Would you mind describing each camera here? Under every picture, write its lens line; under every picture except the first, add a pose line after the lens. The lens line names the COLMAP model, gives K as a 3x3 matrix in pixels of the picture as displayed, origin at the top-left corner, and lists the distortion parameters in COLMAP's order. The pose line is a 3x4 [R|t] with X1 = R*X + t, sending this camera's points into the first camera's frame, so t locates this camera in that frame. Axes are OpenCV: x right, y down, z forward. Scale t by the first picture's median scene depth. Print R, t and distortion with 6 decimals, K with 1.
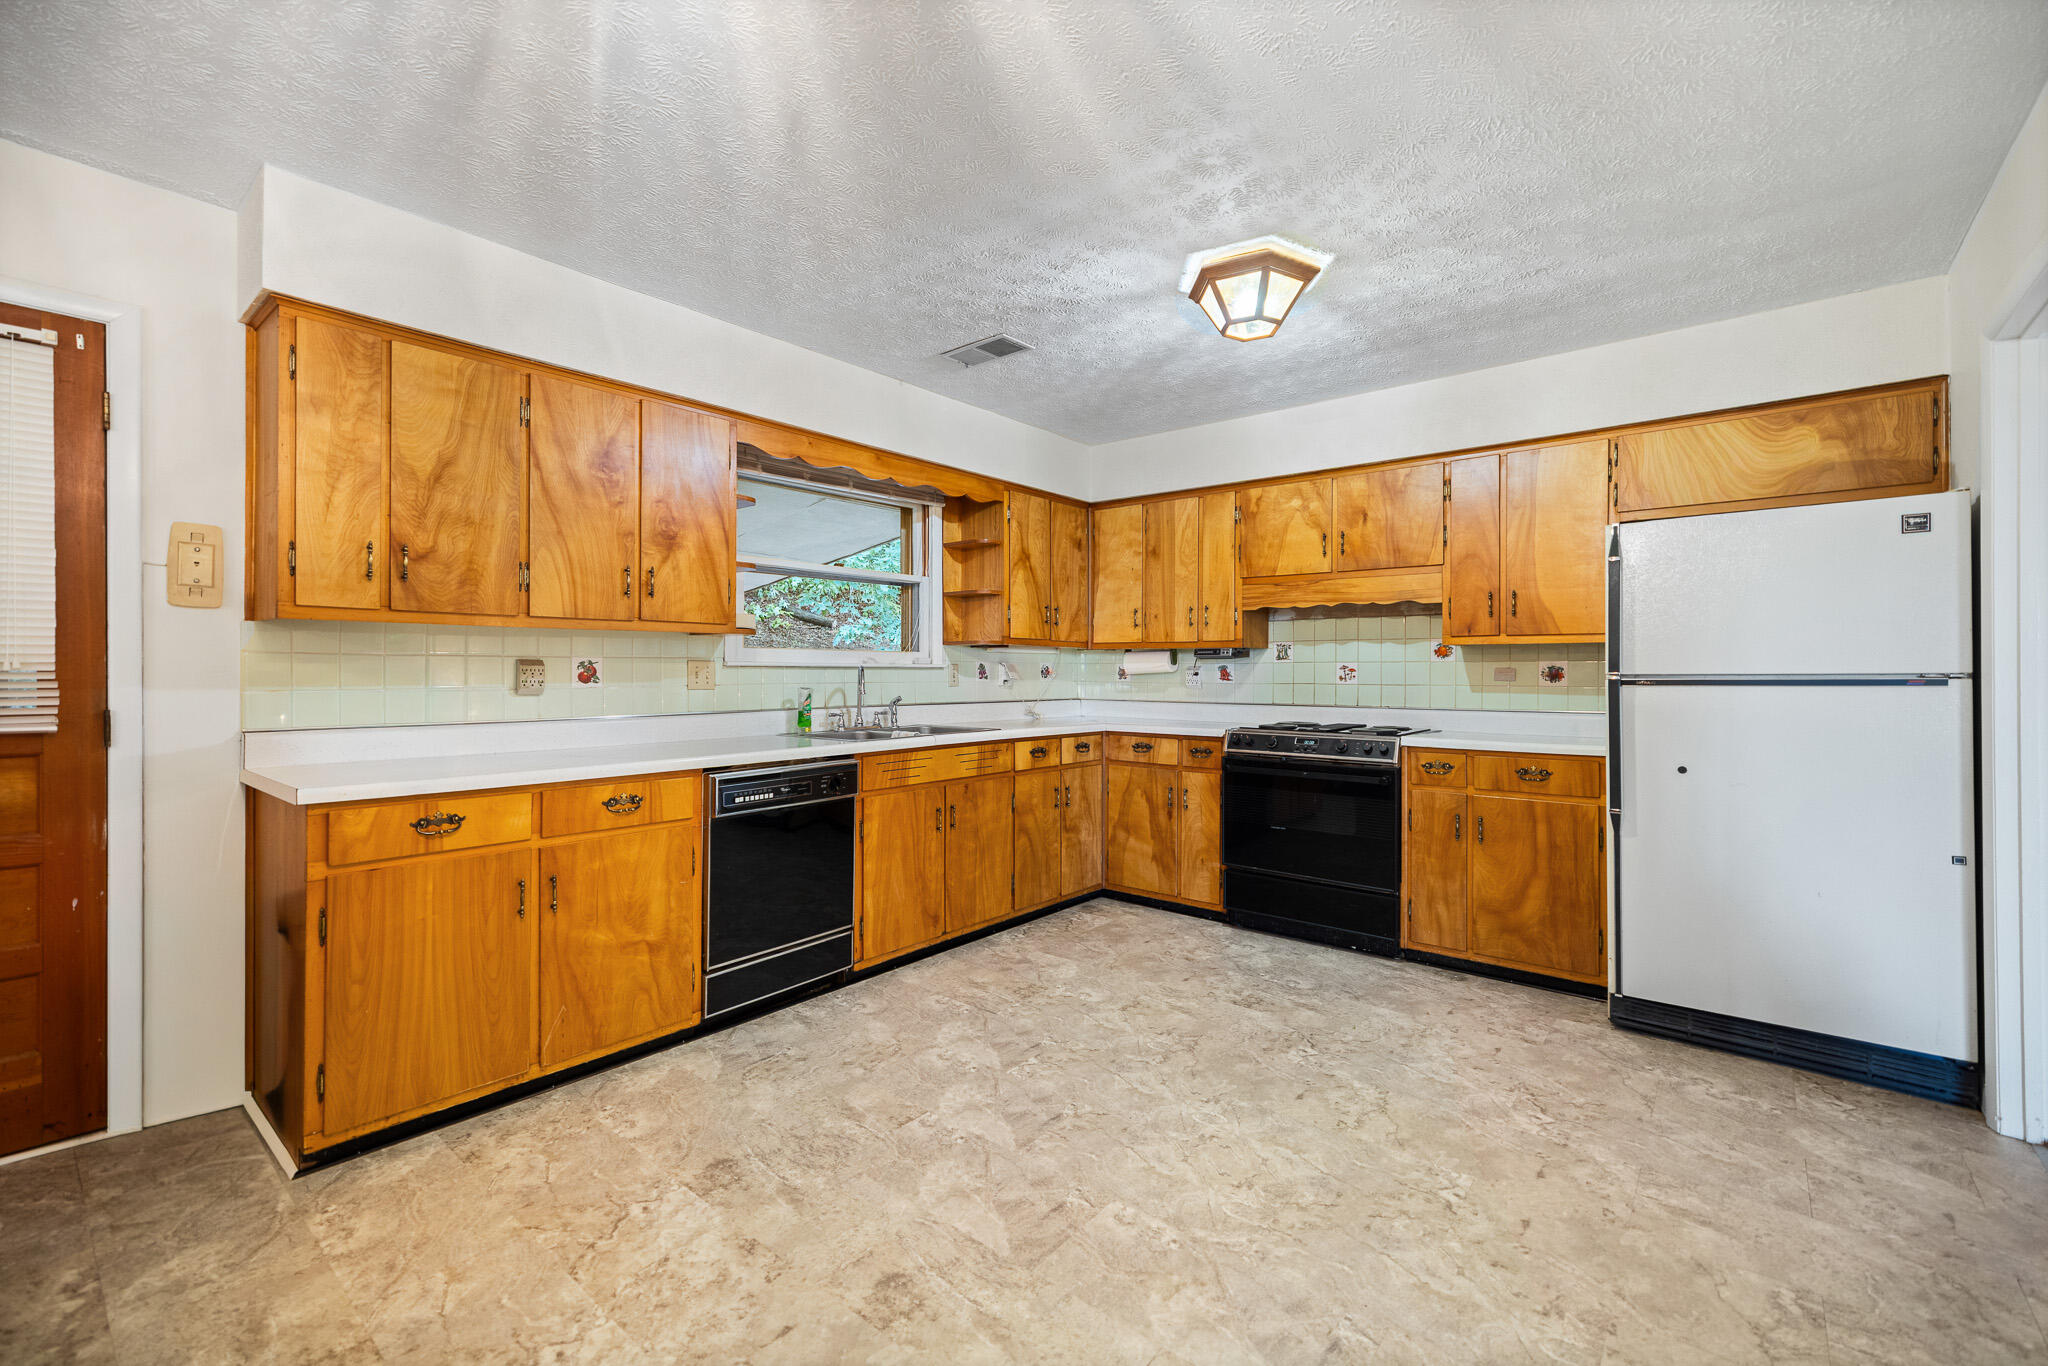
lens RADIAL K [[867.8, 0, 1019.5], [0, 867.8, 674.2], [0, 0, 1]] dist [0.000026, 0.000497]
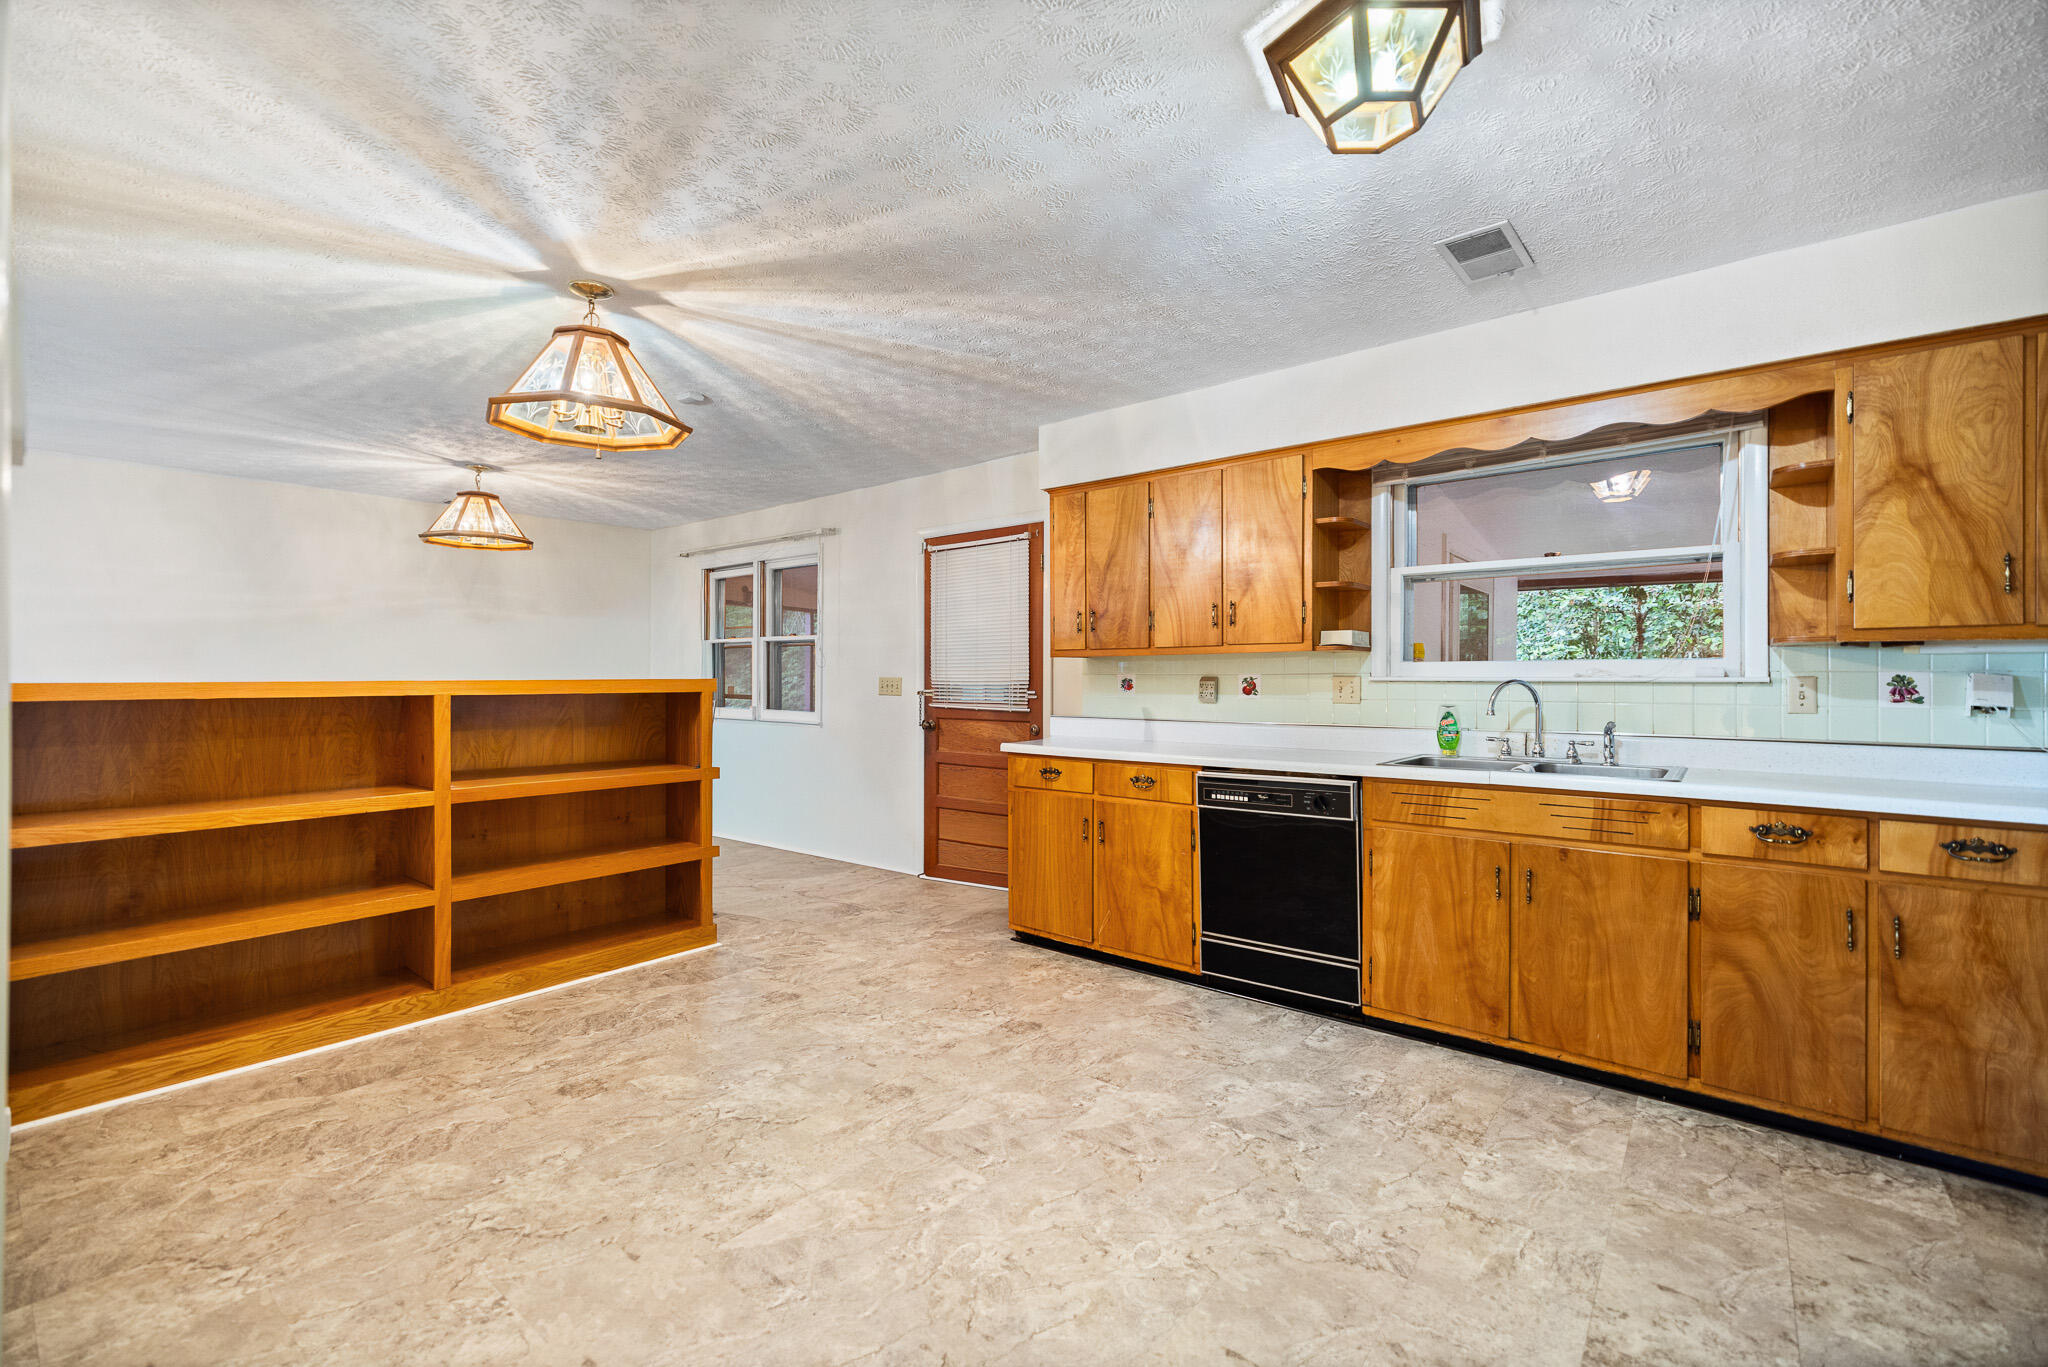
lens RADIAL K [[865.4, 0, 1022.4], [0, 865.4, 678.5], [0, 0, 1]] dist [0.001066, -0.000031]
pose [[0.014160, -0.002636, -0.999896, 0.735214], [-0.005710, 0.999980, -0.002717, -0.007998], [0.999883, 0.005748, 0.014145, 0.634962]]
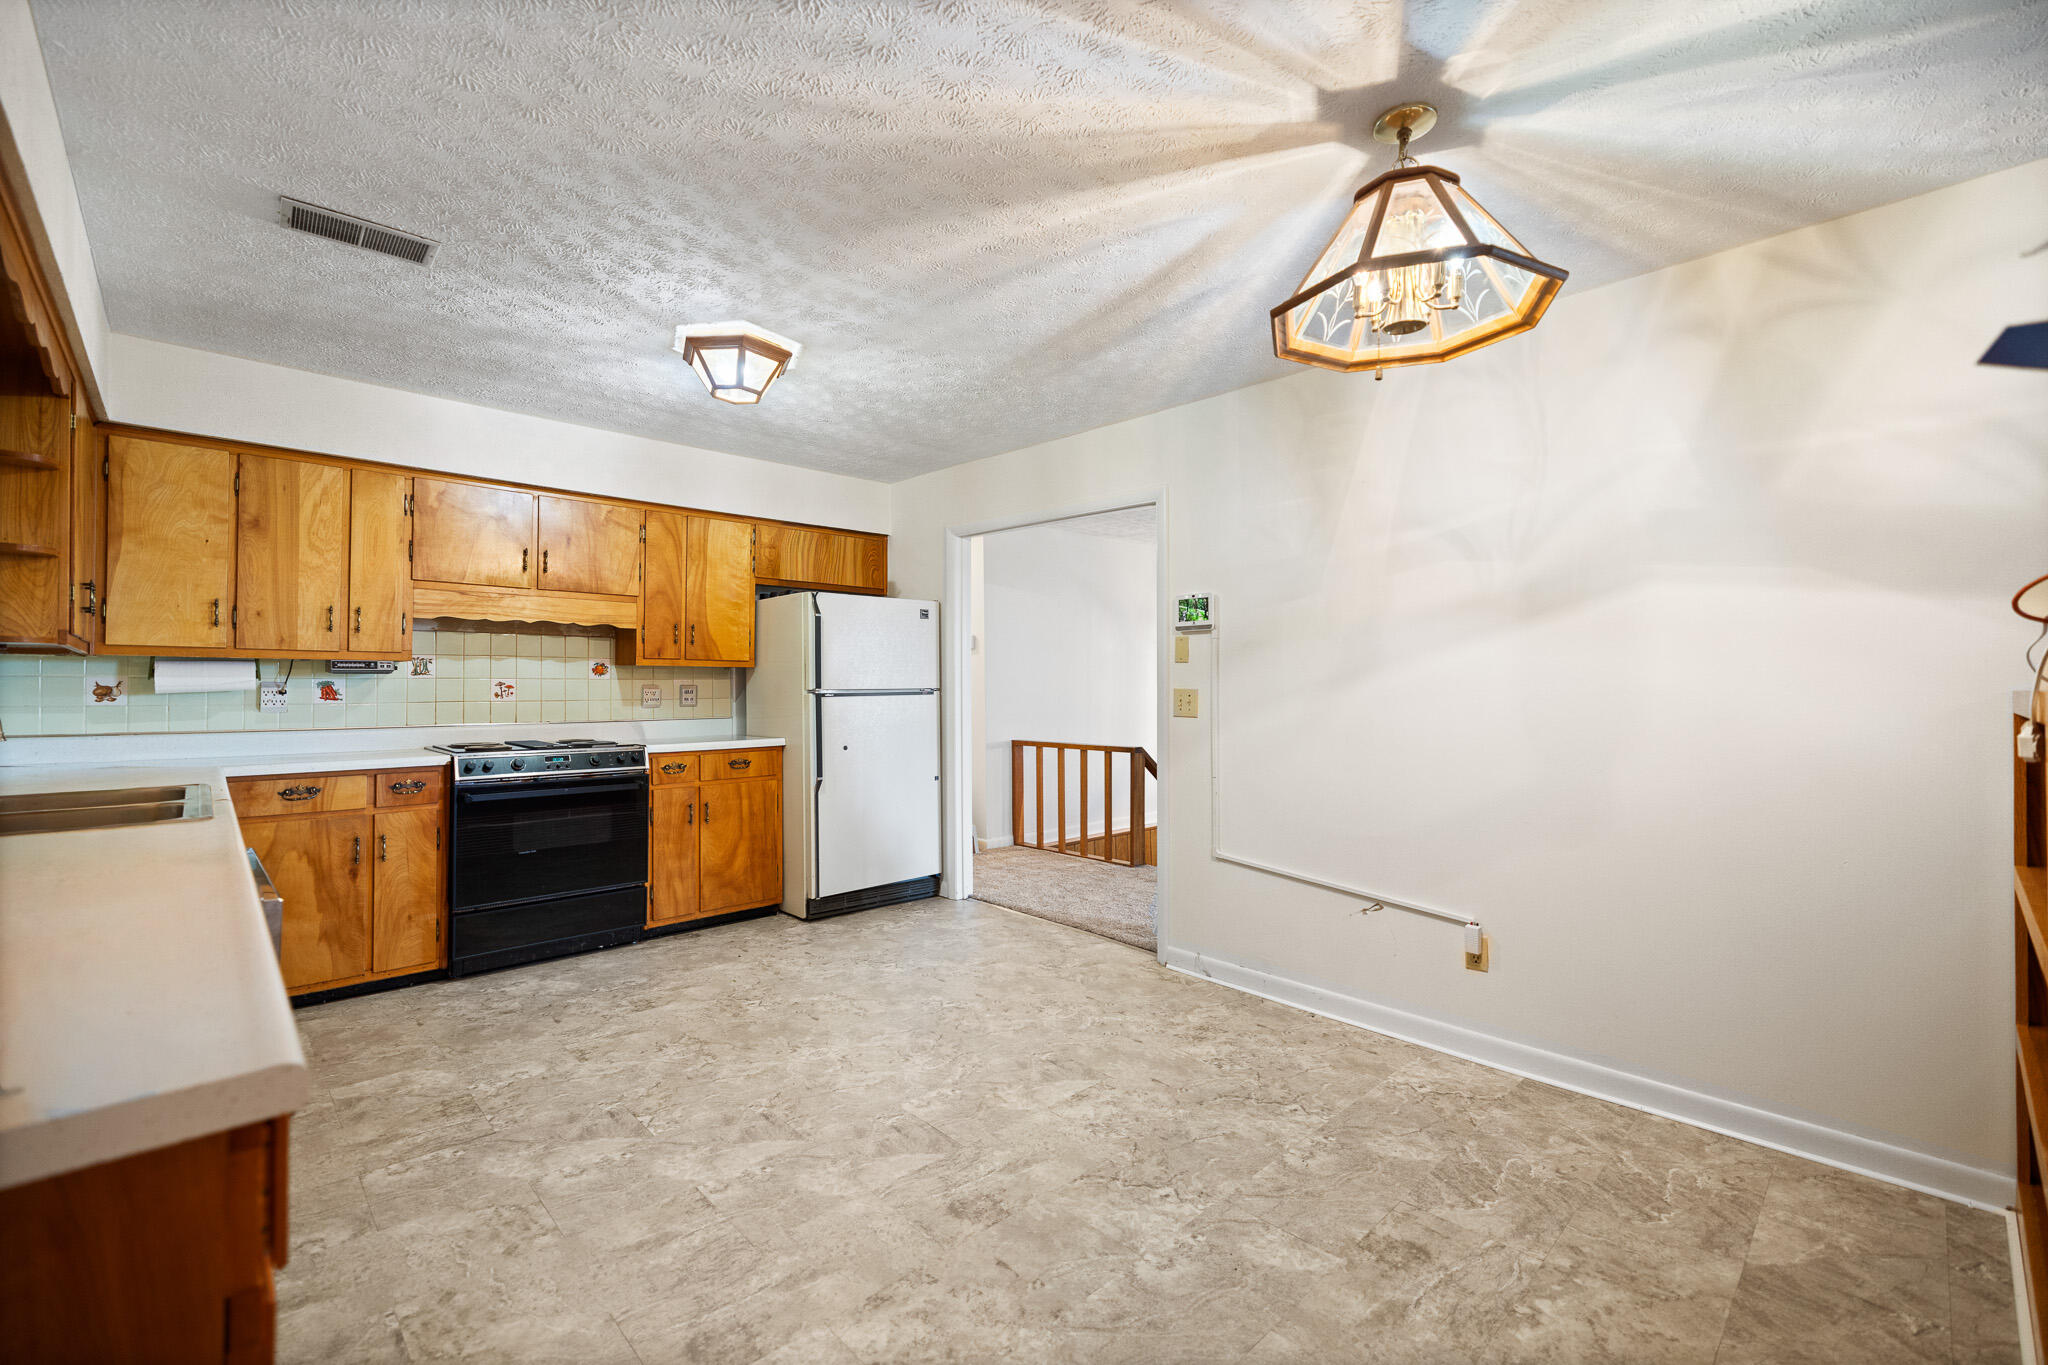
lens RADIAL K [[867.8, 0, 1019.5], [0, 867.8, 673.7], [0, 0, 1]] dist [0.000026, 0.000497]
pose [[0.110658, 0.009387, 0.993814, -0.712377], [0.003391, 0.999946, -0.009822, -0.010349], [-0.993853, 0.004457, 0.110620, 0.421595]]
